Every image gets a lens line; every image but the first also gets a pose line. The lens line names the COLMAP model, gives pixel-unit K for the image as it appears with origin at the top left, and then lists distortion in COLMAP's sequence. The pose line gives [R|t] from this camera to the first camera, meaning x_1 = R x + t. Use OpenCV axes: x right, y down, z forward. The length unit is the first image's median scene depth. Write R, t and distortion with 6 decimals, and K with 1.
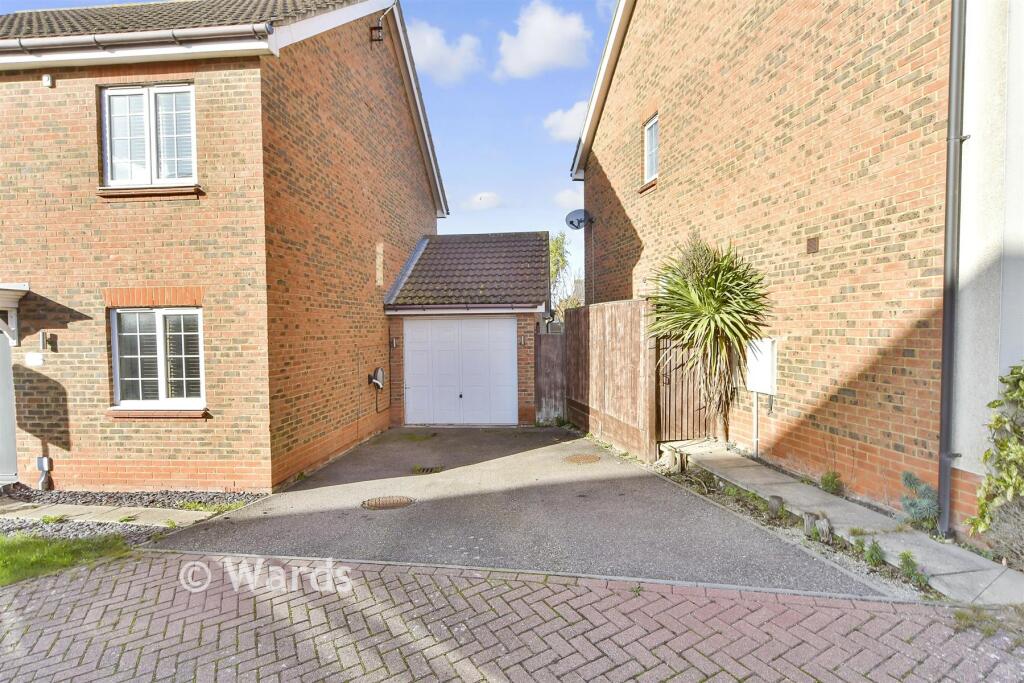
lens RADIAL K [[501.6, 0, 493.5], [0, 501.6, 341.3], [0, 0, 1]] dist [0.002897, 0.001612]
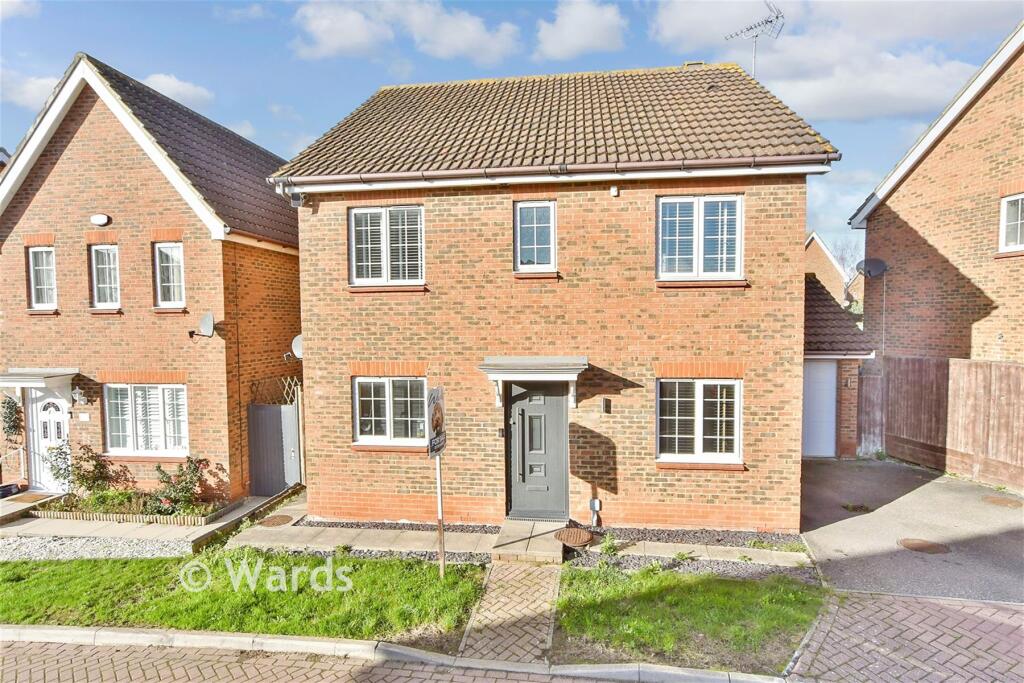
lens RADIAL K [[501.6, 0, 532.0], [0, 501.6, 345.6], [0, 0, 1]] dist [0.002897, 0.001612]
pose [[0.999789, 0.006624, -0.019430, -1.044836], [-0.006344, 0.999875, 0.014473, -0.160529], [0.019523, -0.014347, 0.999706, -0.212272]]
